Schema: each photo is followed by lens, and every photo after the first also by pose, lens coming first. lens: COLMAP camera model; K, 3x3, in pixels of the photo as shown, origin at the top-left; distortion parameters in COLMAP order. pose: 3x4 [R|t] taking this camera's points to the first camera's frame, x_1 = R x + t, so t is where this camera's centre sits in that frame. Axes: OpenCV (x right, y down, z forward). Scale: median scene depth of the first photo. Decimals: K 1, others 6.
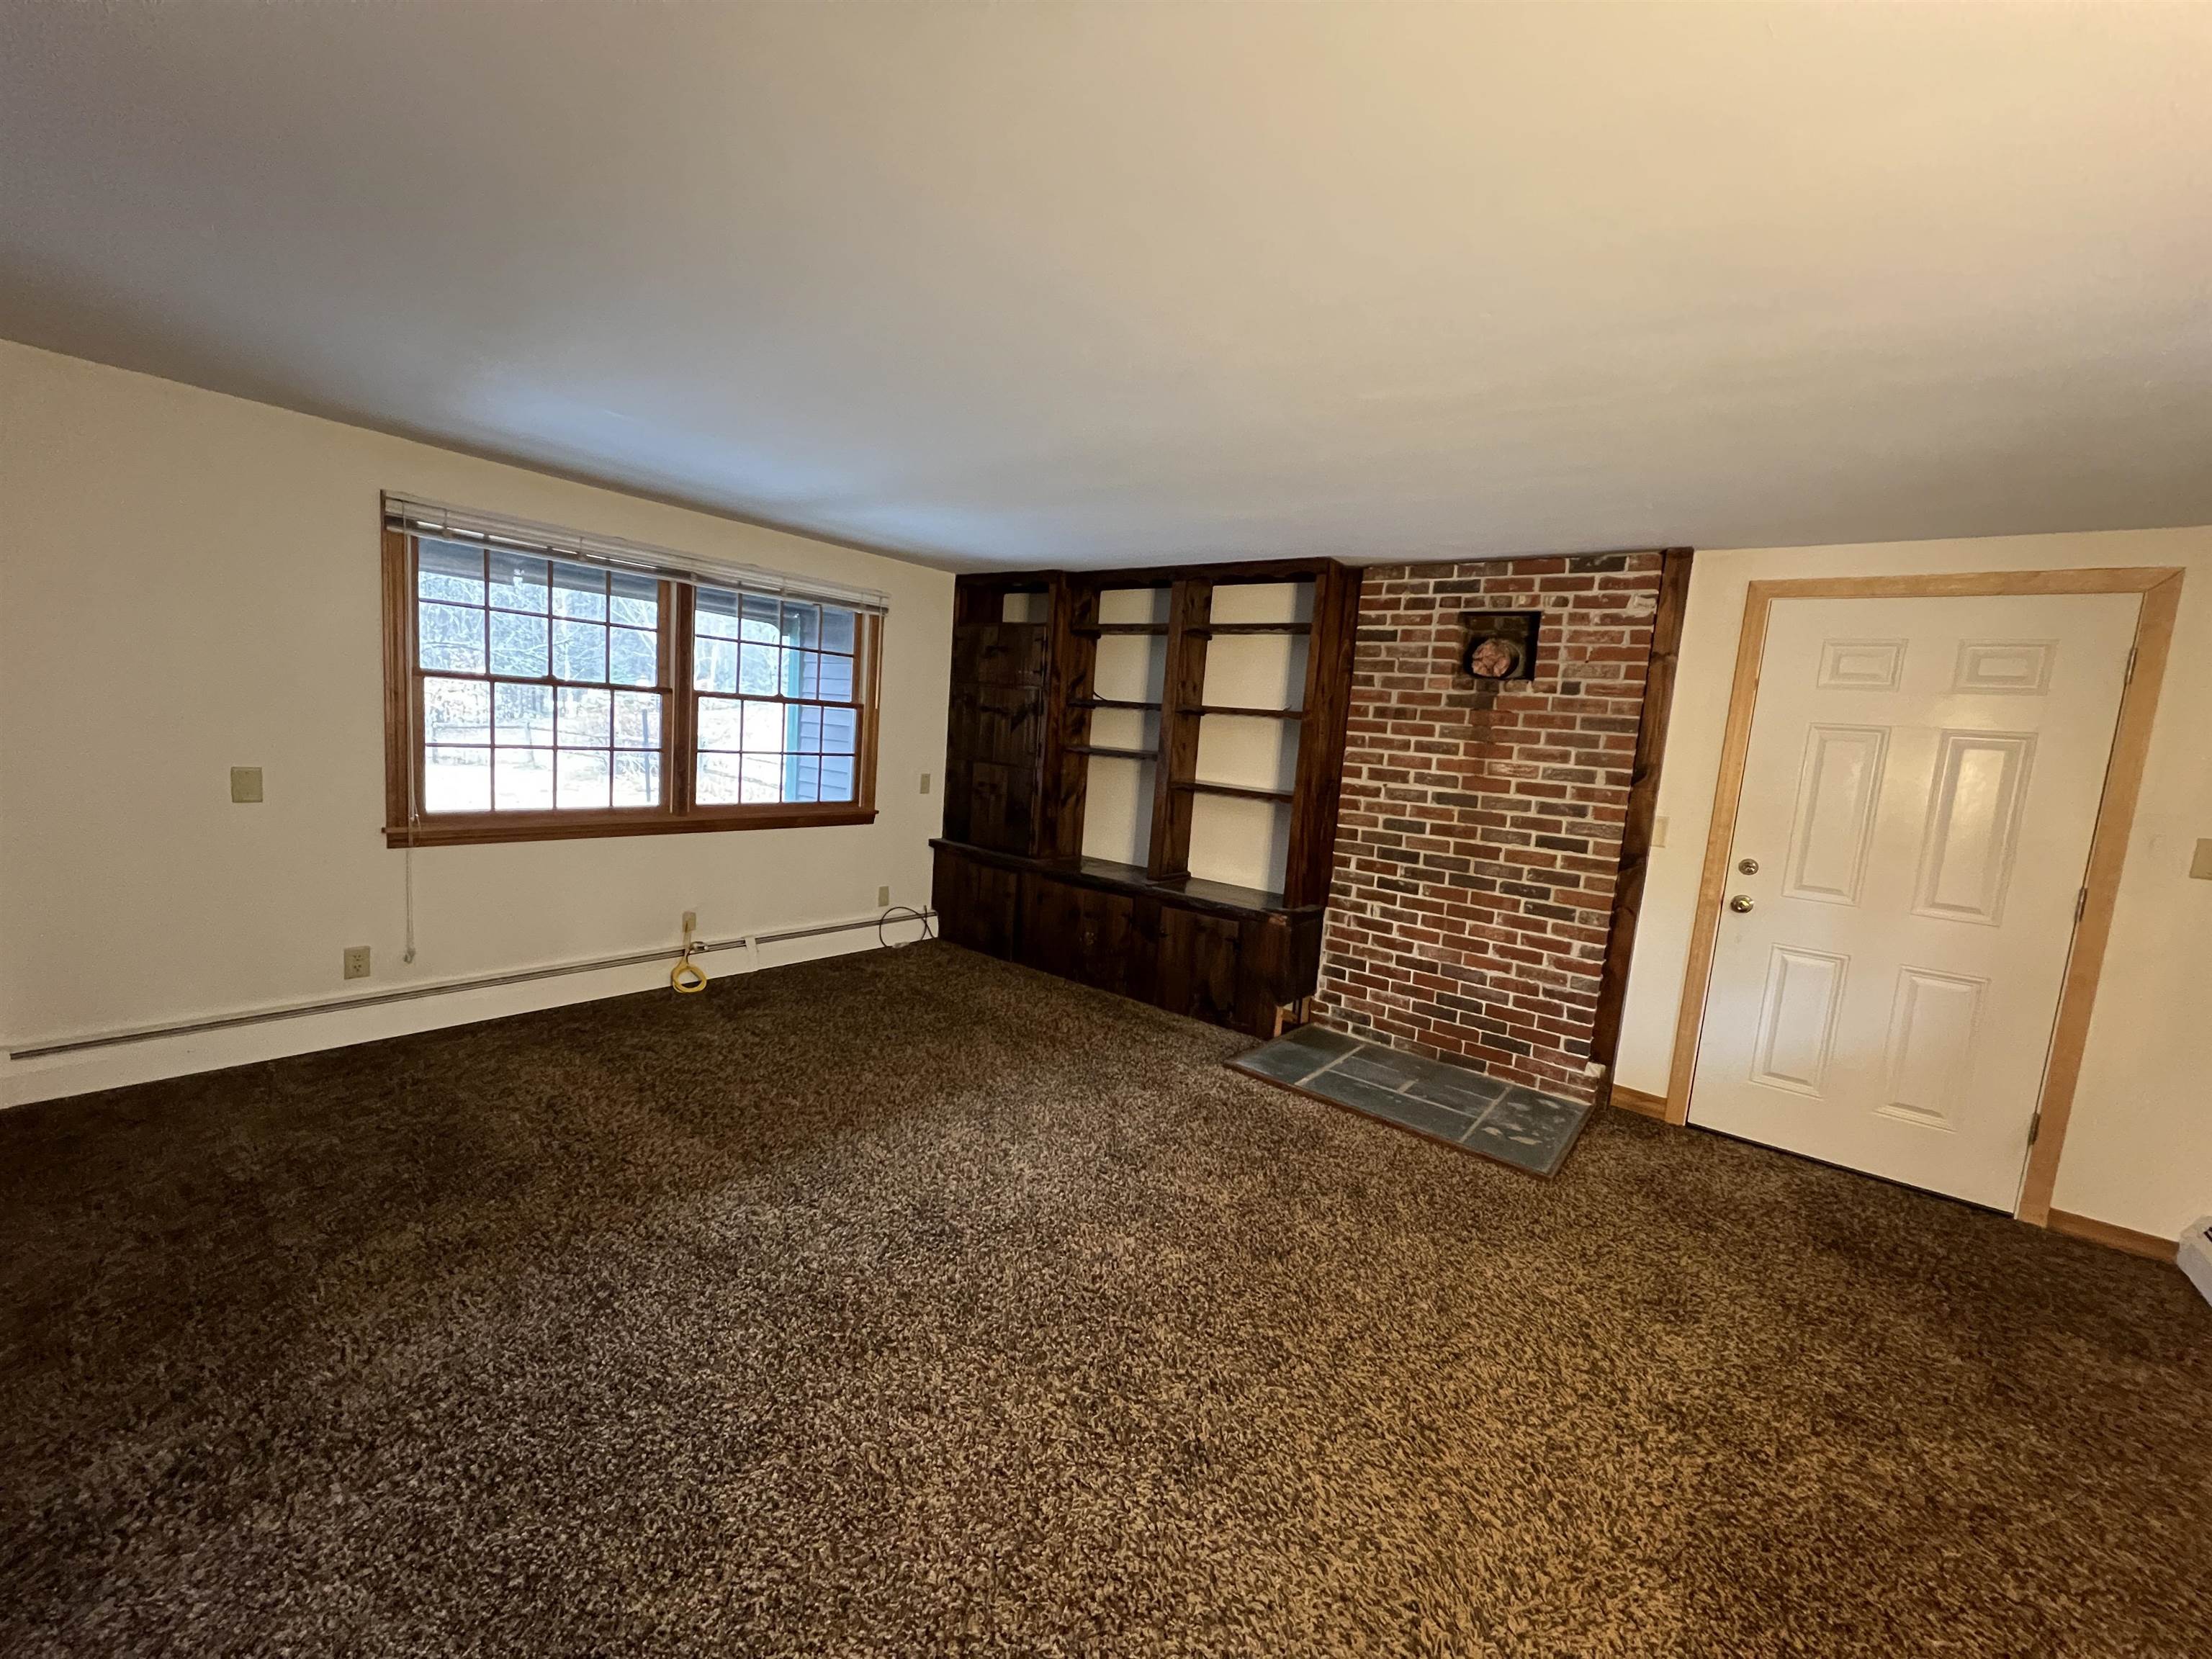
lens RADIAL K [[878.3, 0, 1106.0], [0, 878.3, 829.5], [0, 0, 1]] dist [-0.003471, -0.000338]
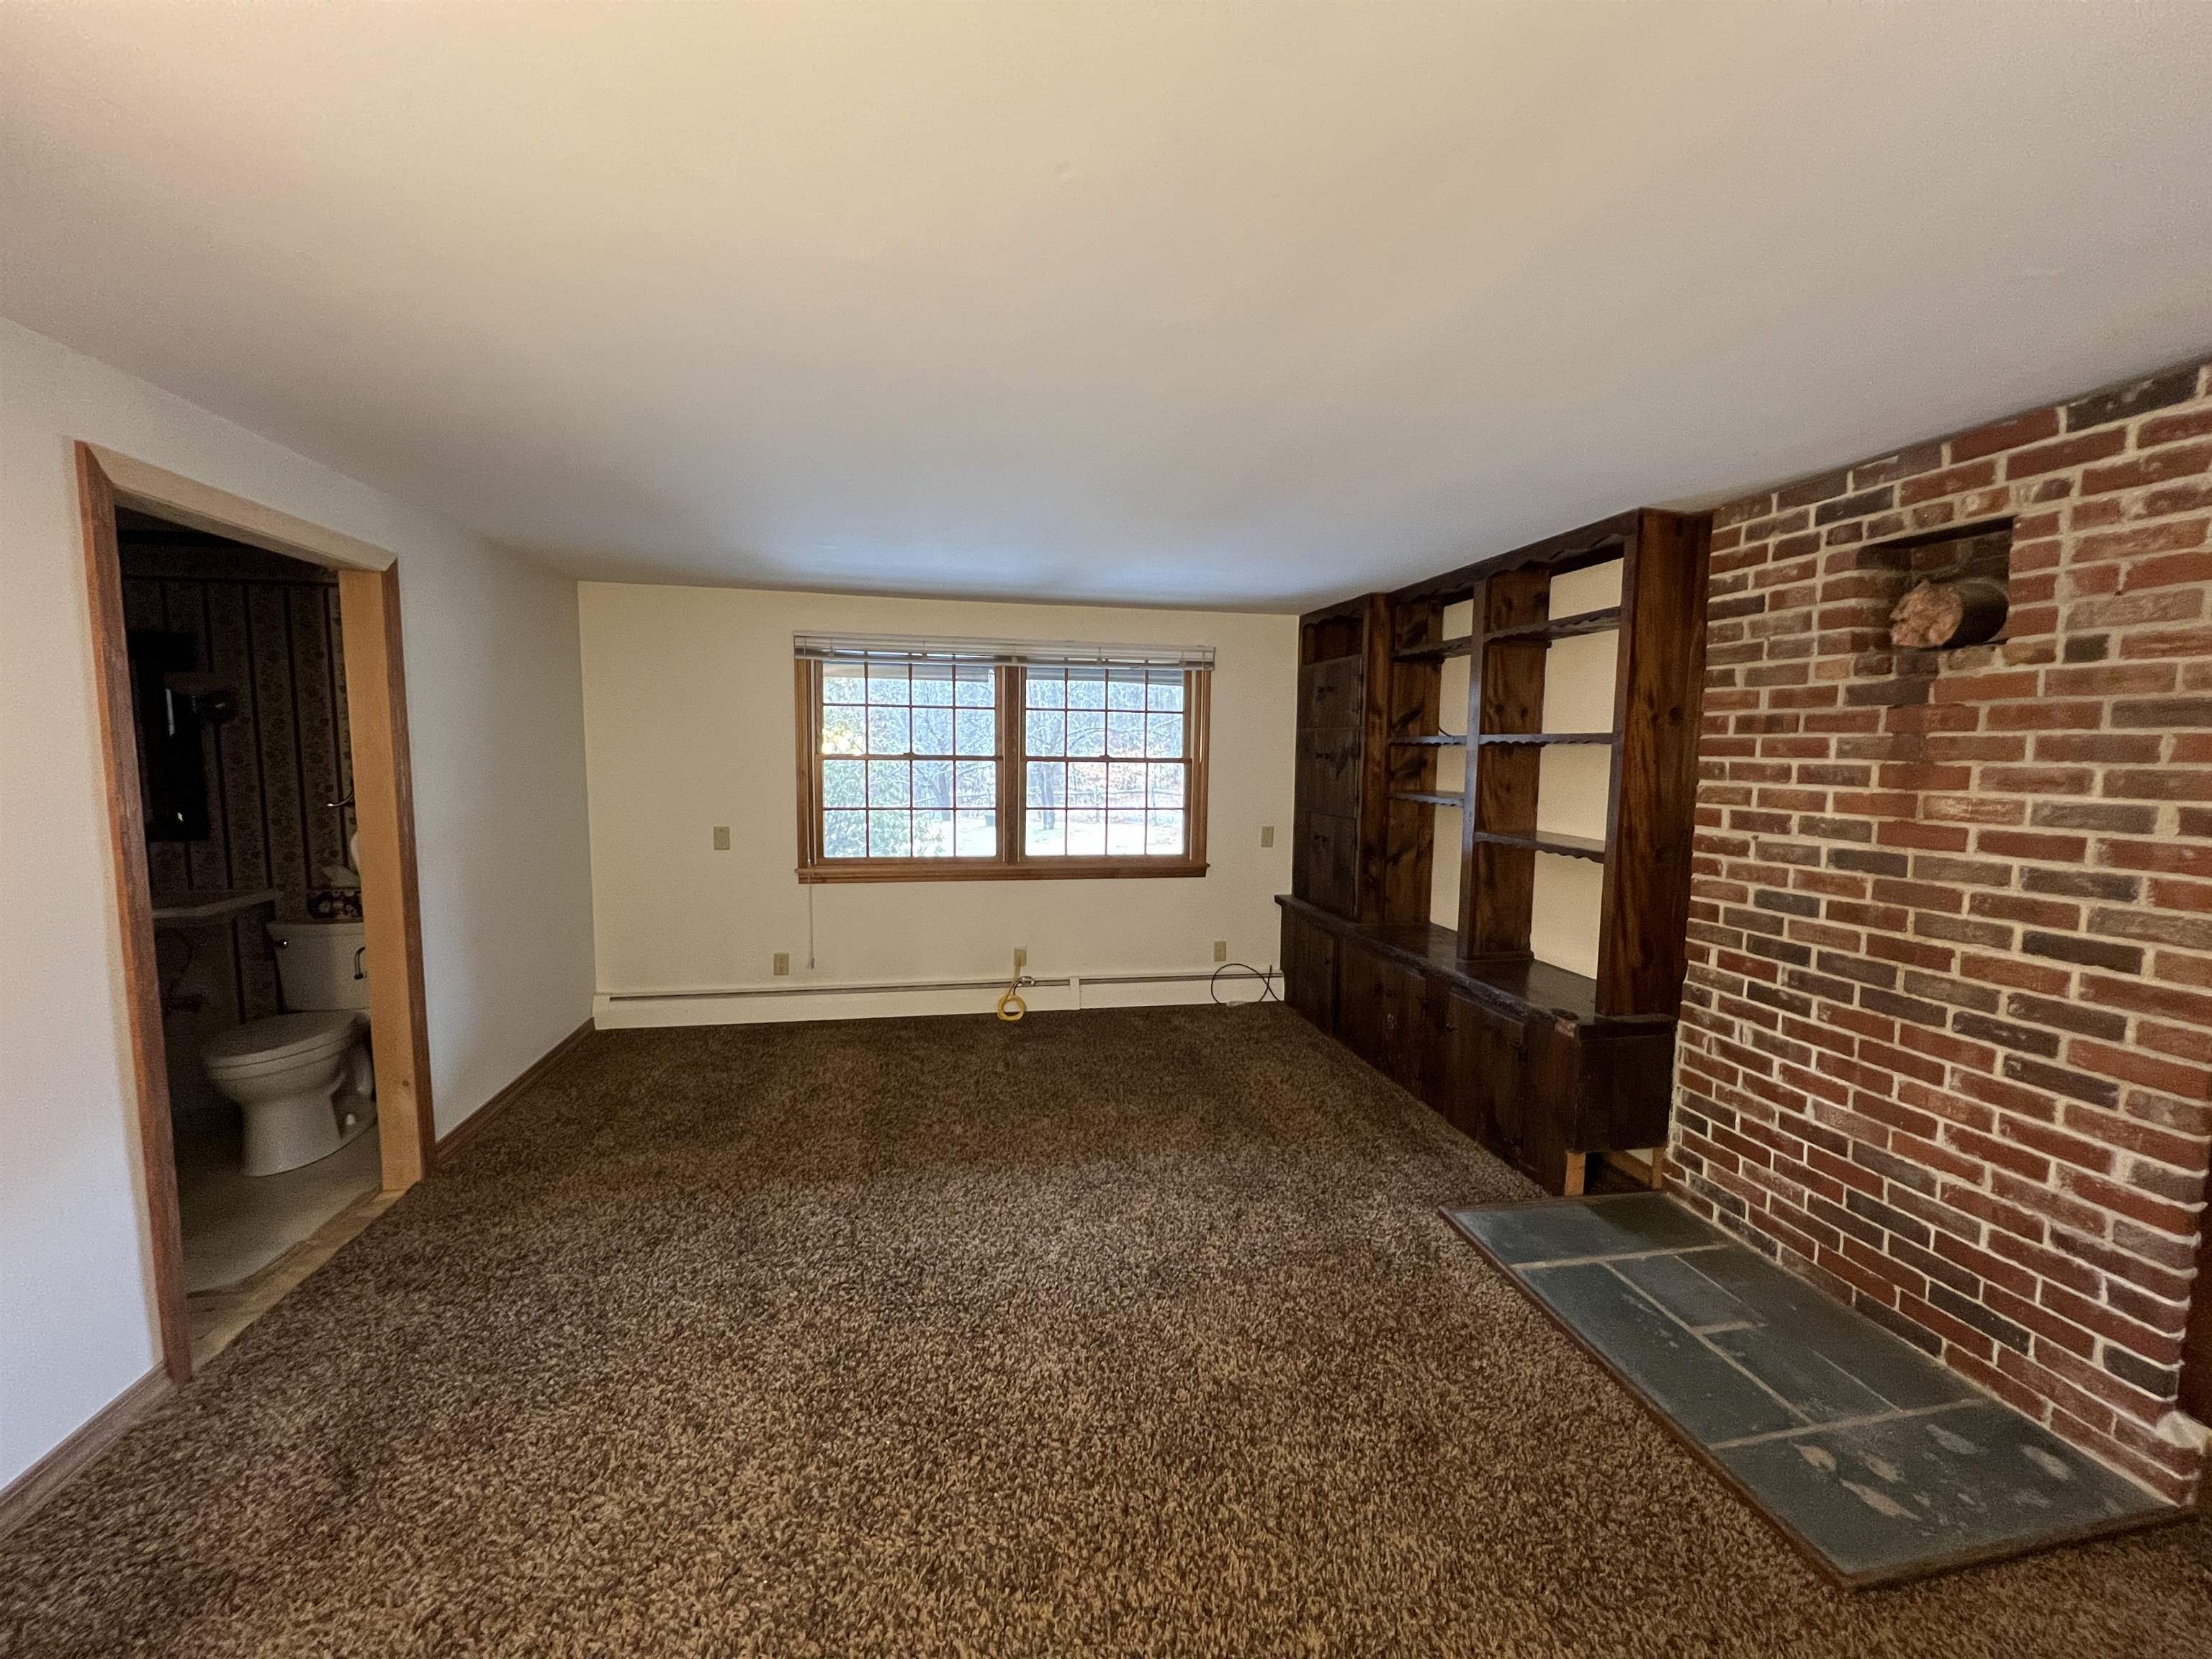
lens RADIAL K [[878.3, 0, 1106.0], [0, 878.3, 829.5], [0, 0, 1]] dist [-0.003471, -0.000338]
pose [[0.756733, -0.007358, -0.653683, 0.385454], [-0.032956, 0.998236, -0.049387, -0.009626], [0.652893, 0.058915, 0.755155, 0.217473]]
